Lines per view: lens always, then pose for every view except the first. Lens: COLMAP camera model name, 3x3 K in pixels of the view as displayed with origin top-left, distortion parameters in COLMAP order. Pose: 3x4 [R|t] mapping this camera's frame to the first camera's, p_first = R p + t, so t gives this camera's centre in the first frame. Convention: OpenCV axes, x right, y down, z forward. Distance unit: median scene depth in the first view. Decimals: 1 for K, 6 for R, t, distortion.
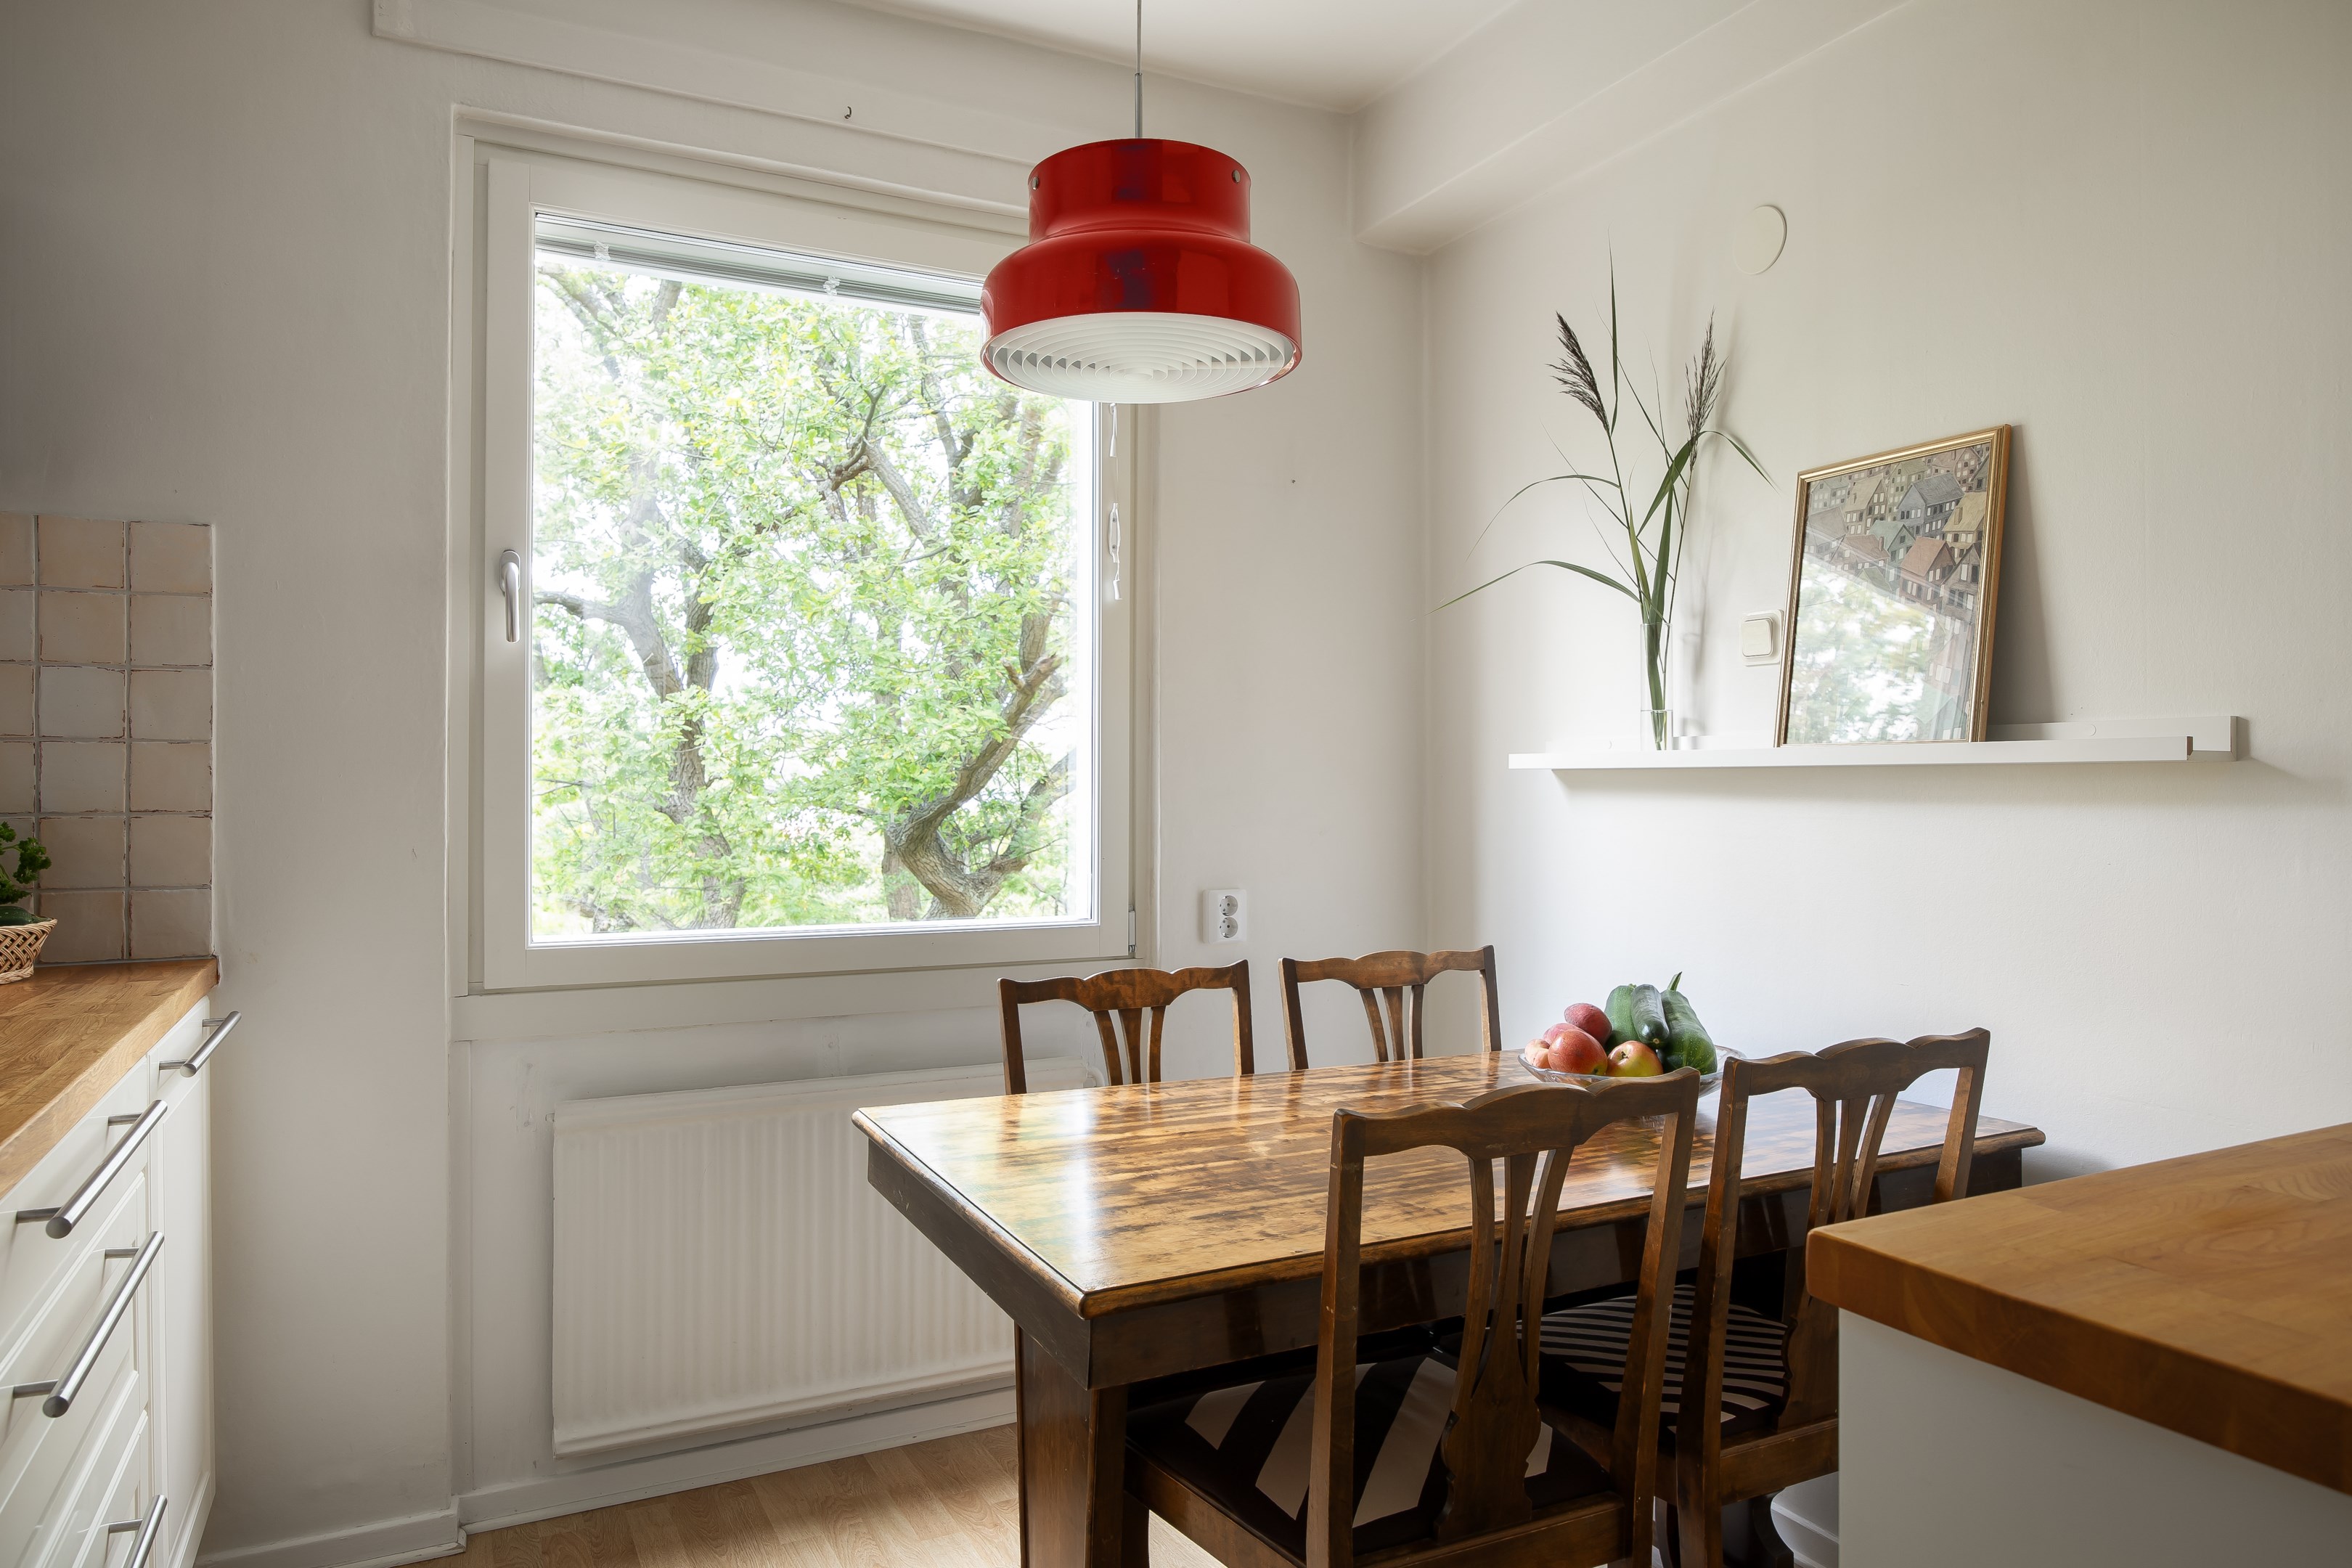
lens RADIAL K [[1489.4, 0, 1153.0], [0, 1489.4, 778.4], [0, 0, 1]] dist [-0.001355, -0.000967]
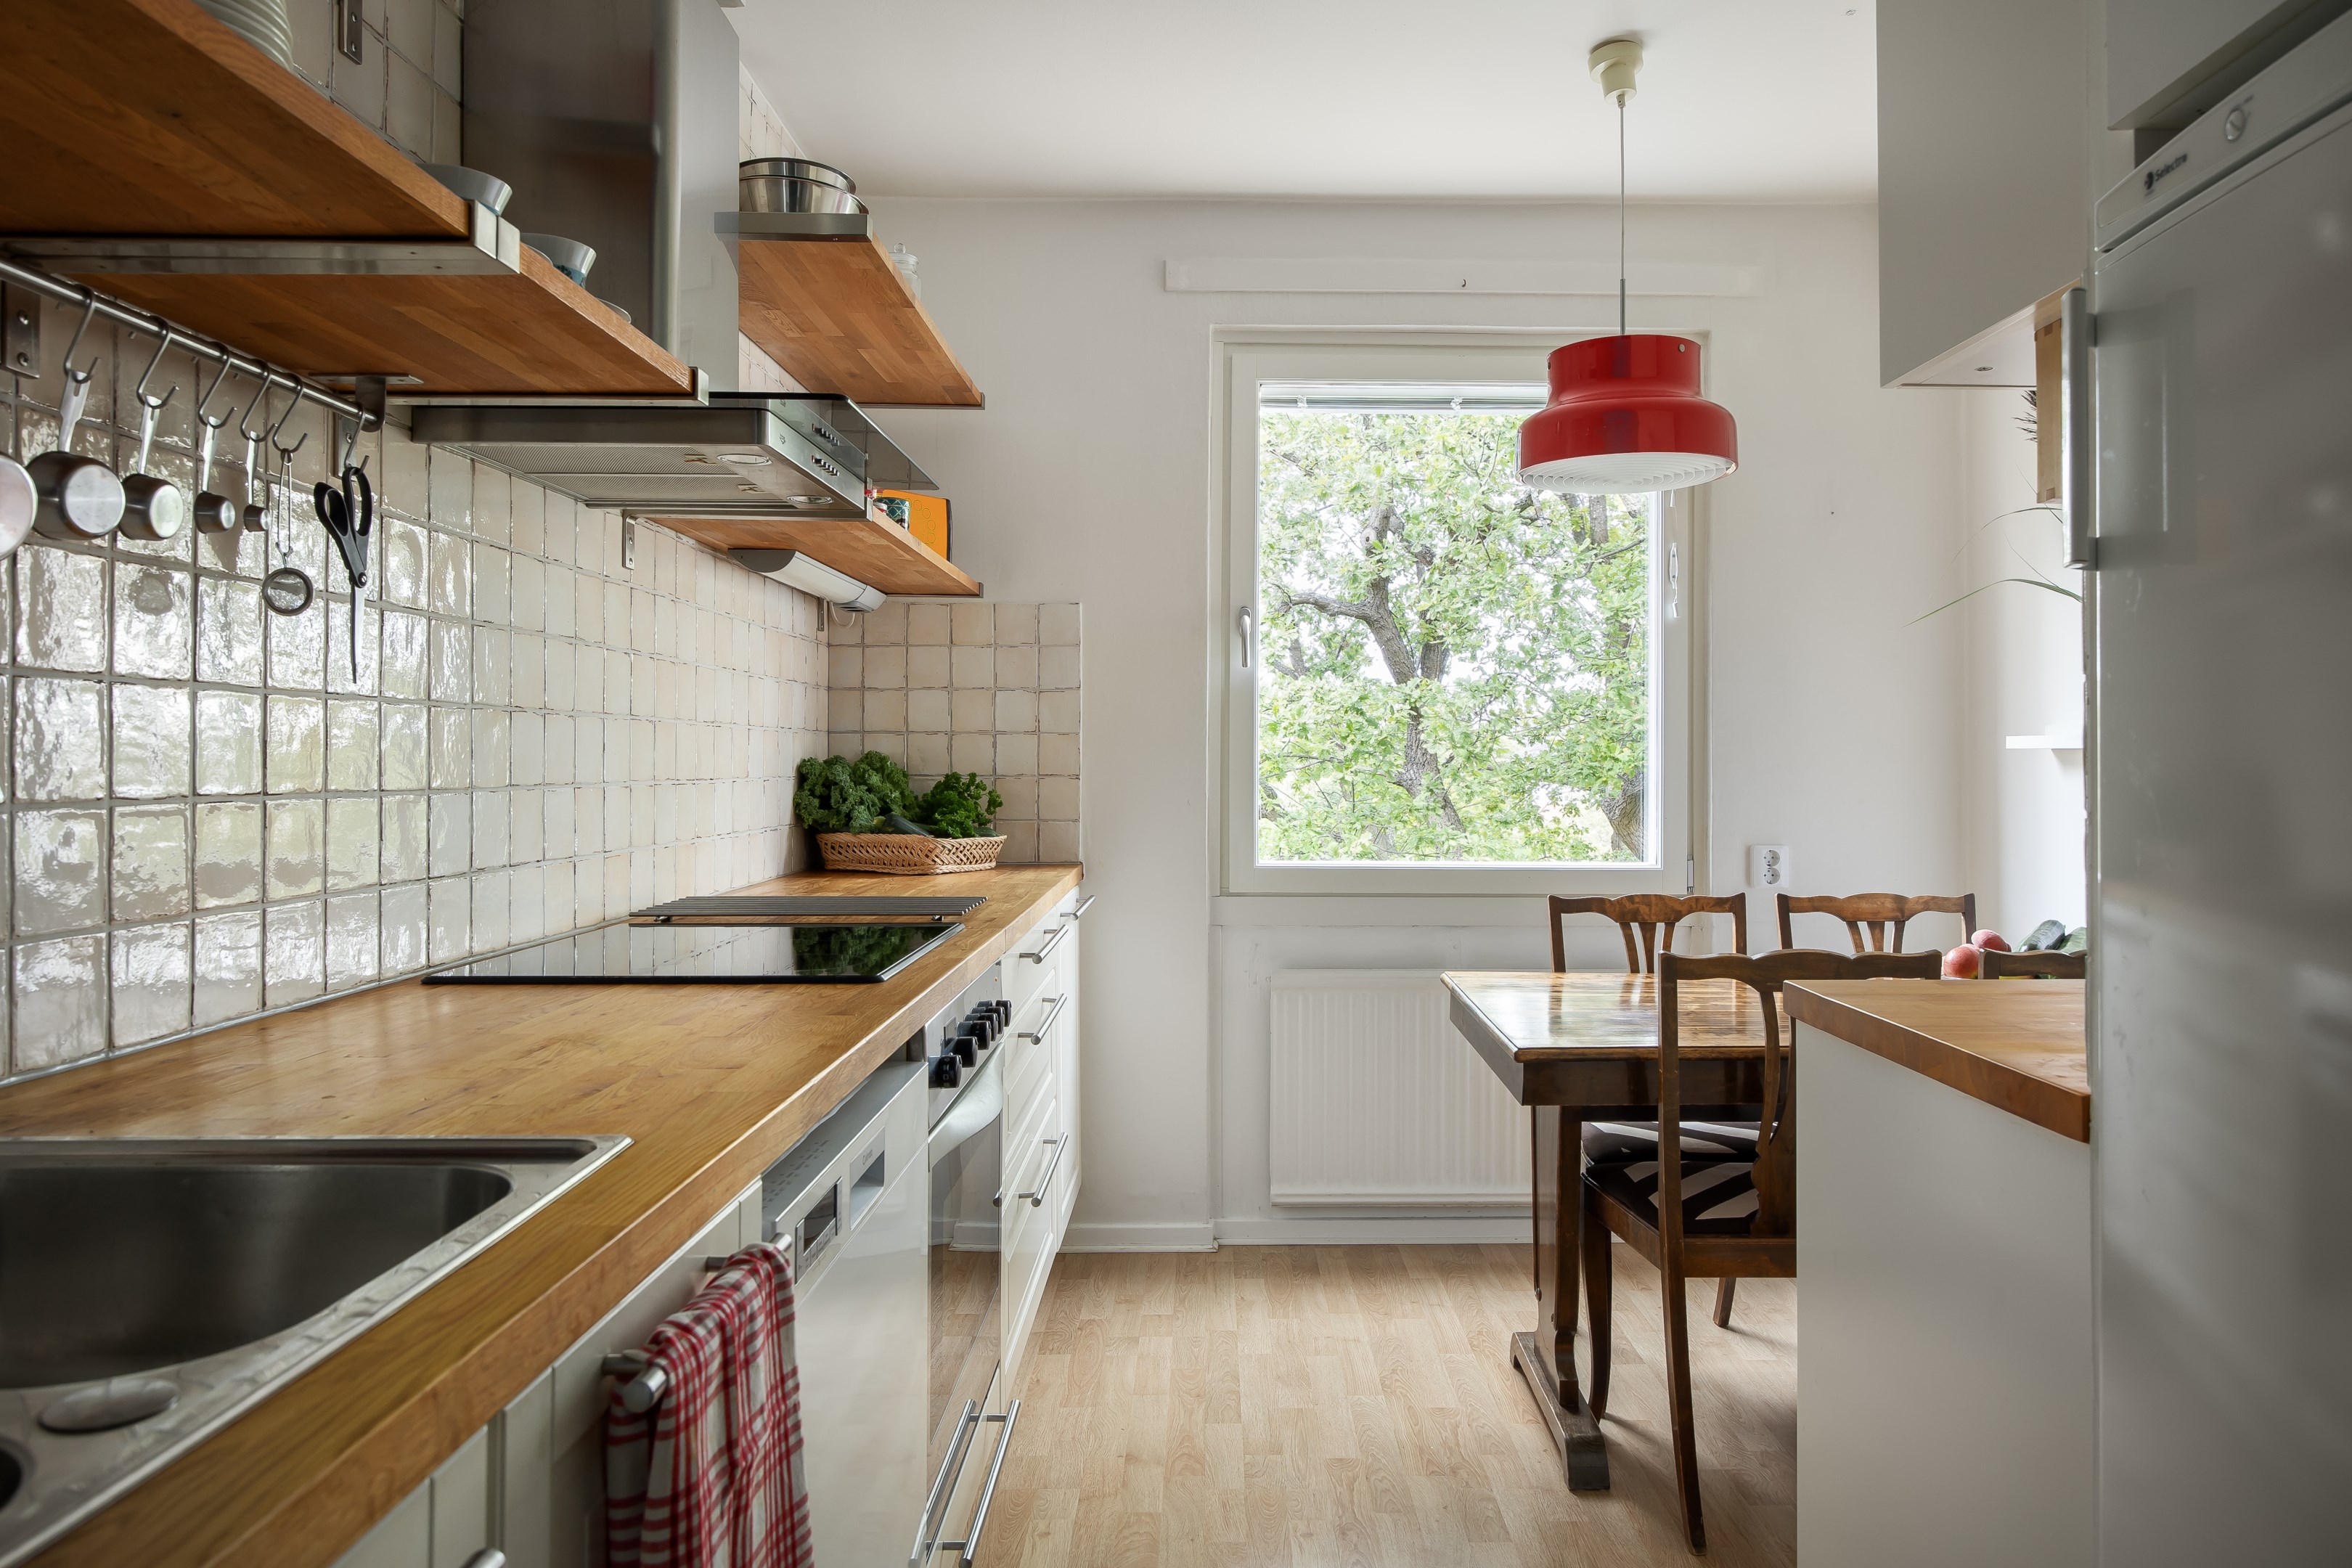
lens RADIAL K [[1489.4, 0, 1172.9], [0, 1489.4, 782.0], [0, 0, 1]] dist [-0.001355, -0.000967]
pose [[0.887364, 0.009113, -0.460979, 0.217499], [-0.001556, 0.999858, 0.016772, 0.001097], [0.461067, -0.014165, 0.887252, -0.409451]]
